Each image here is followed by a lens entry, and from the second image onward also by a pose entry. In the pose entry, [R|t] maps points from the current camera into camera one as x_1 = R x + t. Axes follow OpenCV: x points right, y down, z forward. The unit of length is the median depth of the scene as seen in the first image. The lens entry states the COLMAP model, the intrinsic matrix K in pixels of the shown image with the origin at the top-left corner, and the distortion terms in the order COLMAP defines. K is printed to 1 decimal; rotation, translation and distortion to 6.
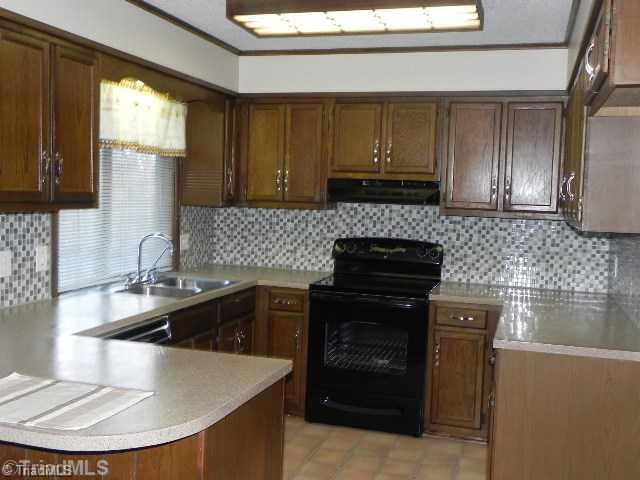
lens RADIAL K [[686.9, 0, 320.0], [0, 686.9, 240.0], [0, 0, 1]] dist [0.047080, -0.257327]
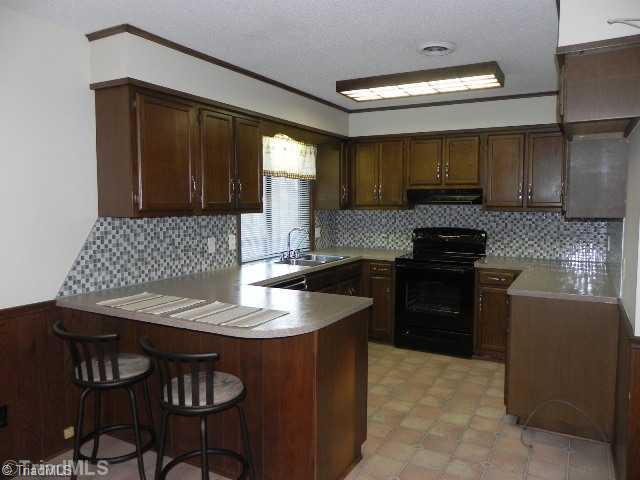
lens RADIAL K [[480.5, 0, 320.0], [0, 480.5, 240.0], [0, 0, 1]] dist [-0.000088, -0.000952]
pose [[0.977822, -0.015614, -0.208853, 0.045827], [0.017583, 0.999817, 0.007573, 0.012607], [0.208697, -0.011077, 0.977918, -0.096178]]
